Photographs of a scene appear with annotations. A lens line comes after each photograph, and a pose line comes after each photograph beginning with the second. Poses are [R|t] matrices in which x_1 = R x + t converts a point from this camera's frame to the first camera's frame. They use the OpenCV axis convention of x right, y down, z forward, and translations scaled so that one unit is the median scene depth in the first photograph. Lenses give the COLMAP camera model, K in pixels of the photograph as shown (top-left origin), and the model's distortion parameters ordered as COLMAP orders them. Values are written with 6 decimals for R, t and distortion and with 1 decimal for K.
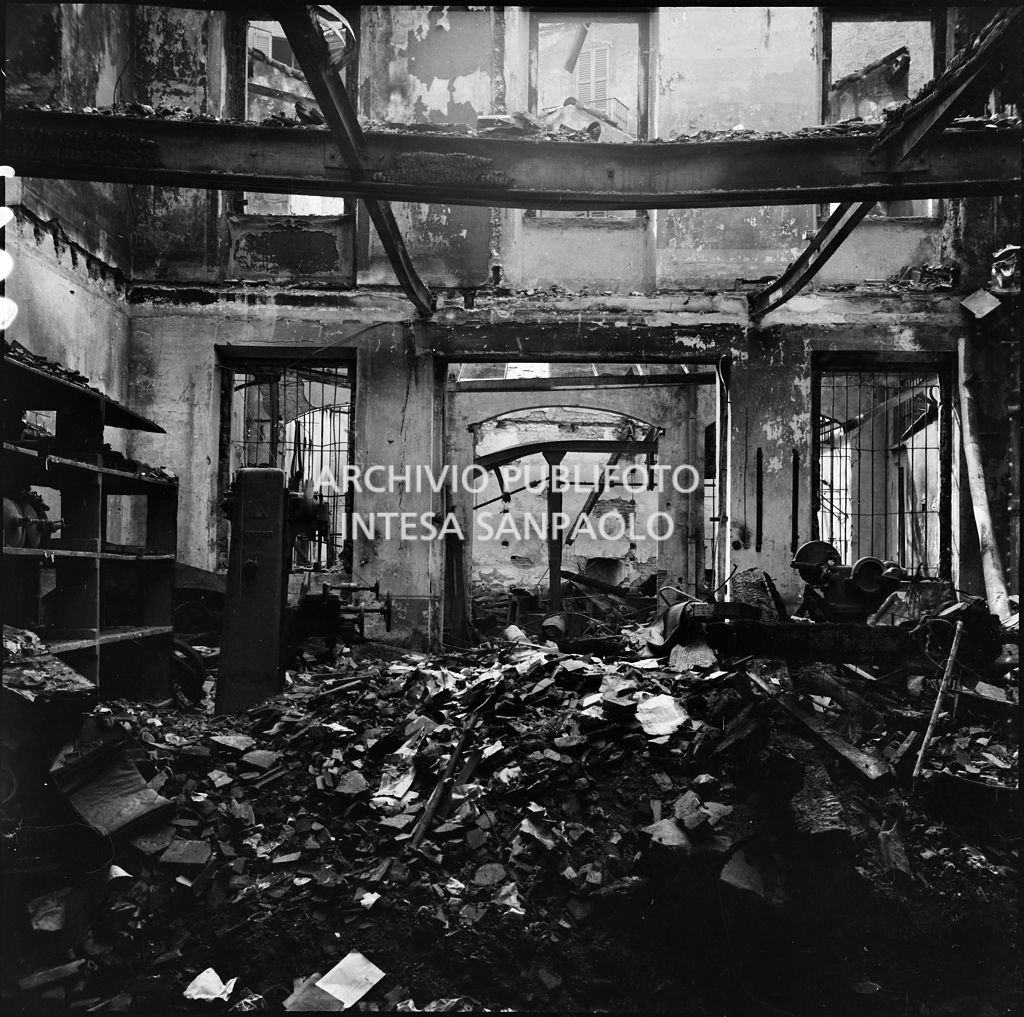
lens RADIAL K [[1384.6, 0, 505.2], [0, 1384.6, 511.9], [0, 0, 1]] dist [0.075849, 0.000000]
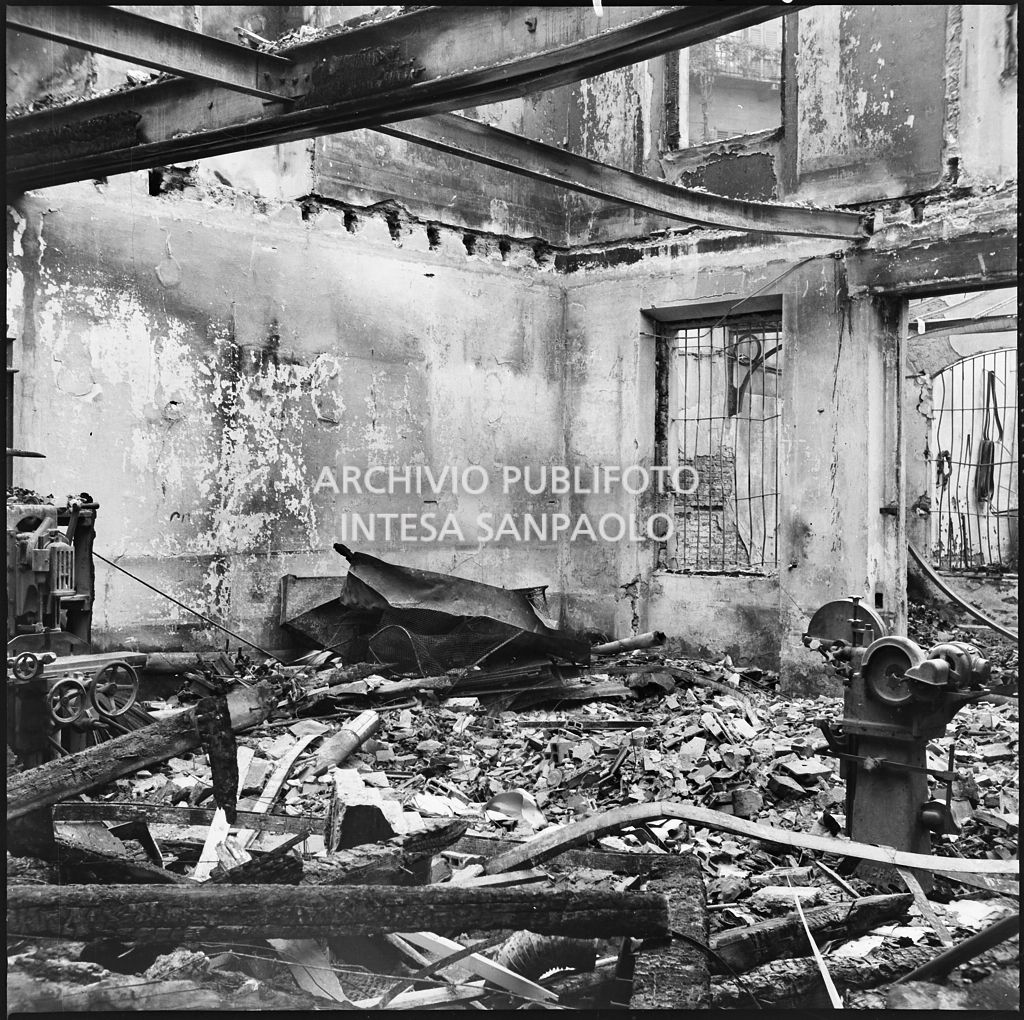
lens RADIAL K [[1384.6, 0, 512.0], [0, 1384.6, 507.0], [0, 0, 1]] dist [0.075849, 0.000000]
pose [[0.750471, -0.006870, -0.660868, 0.299788], [0.029477, 0.999299, 0.023085, -0.020109], [0.660246, -0.036805, 0.750147, 0.298971]]
